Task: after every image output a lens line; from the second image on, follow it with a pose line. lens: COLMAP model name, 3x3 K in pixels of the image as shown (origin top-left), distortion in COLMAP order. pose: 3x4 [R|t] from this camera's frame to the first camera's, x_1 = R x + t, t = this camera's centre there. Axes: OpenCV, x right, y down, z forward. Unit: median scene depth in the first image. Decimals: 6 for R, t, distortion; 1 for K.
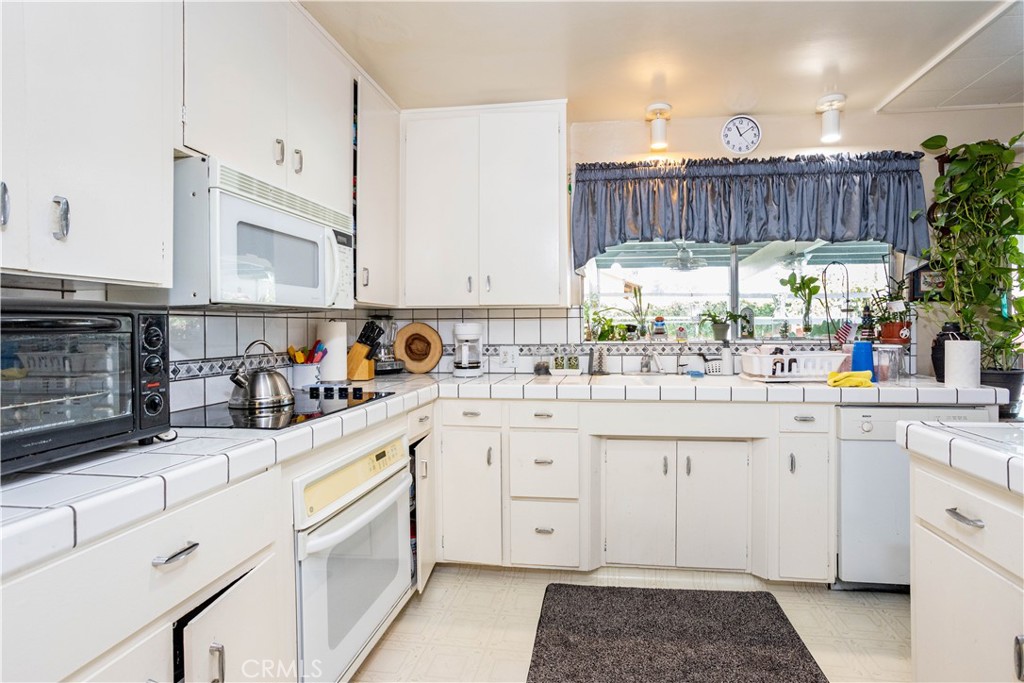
lens RADIAL K [[507.5, 0, 514.1], [0, 507.5, 333.8], [0, 0, 1]] dist [-0.036055, 0.005378]
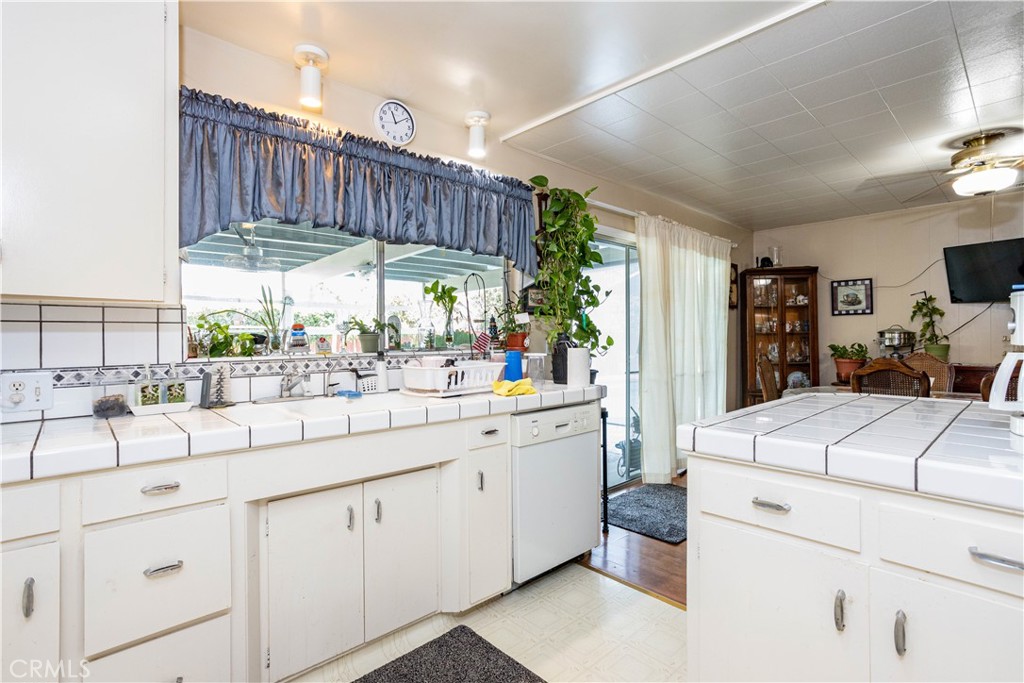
lens RADIAL K [[507.5, 0, 512.2], [0, 507.5, 337.2], [0, 0, 1]] dist [-0.036055, 0.005378]
pose [[0.602156, -0.001461, 0.798377, -0.140445], [0.010381, 0.999928, -0.006000, -0.005683], [-0.798311, 0.011901, 0.602128, 0.295669]]
